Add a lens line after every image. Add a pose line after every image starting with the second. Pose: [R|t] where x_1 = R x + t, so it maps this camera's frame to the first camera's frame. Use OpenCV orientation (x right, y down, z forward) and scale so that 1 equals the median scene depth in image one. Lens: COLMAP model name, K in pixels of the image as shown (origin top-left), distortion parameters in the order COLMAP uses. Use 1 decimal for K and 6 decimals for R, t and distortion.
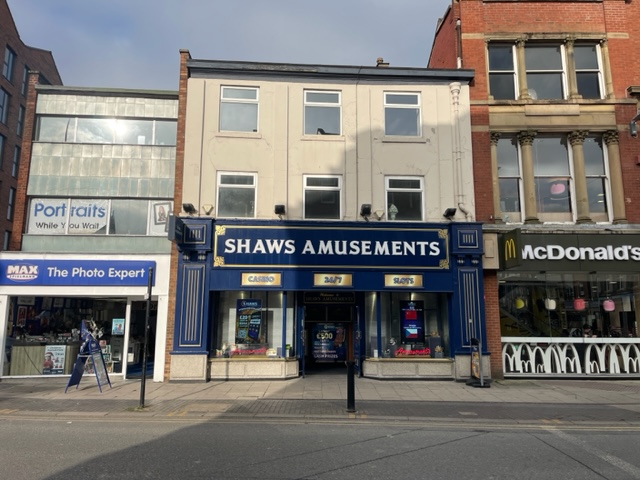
lens RADIAL K [[491.4, 0, 320.0], [0, 491.4, 238.6], [0, 0, 1]] dist [0.044932, -0.065113]
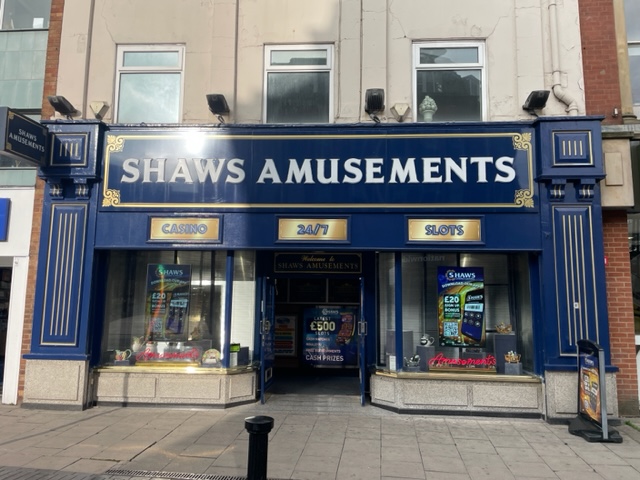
lens RADIAL K [[491.4, 0, 321.6], [0, 491.4, 239.6], [0, 0, 1]] dist [0.044932, -0.065113]
pose [[0.991649, -0.006996, -0.128780, 0.106300], [0.012522, 0.999033, 0.042151, 0.072154], [0.128361, -0.043412, 0.990777, 0.452057]]
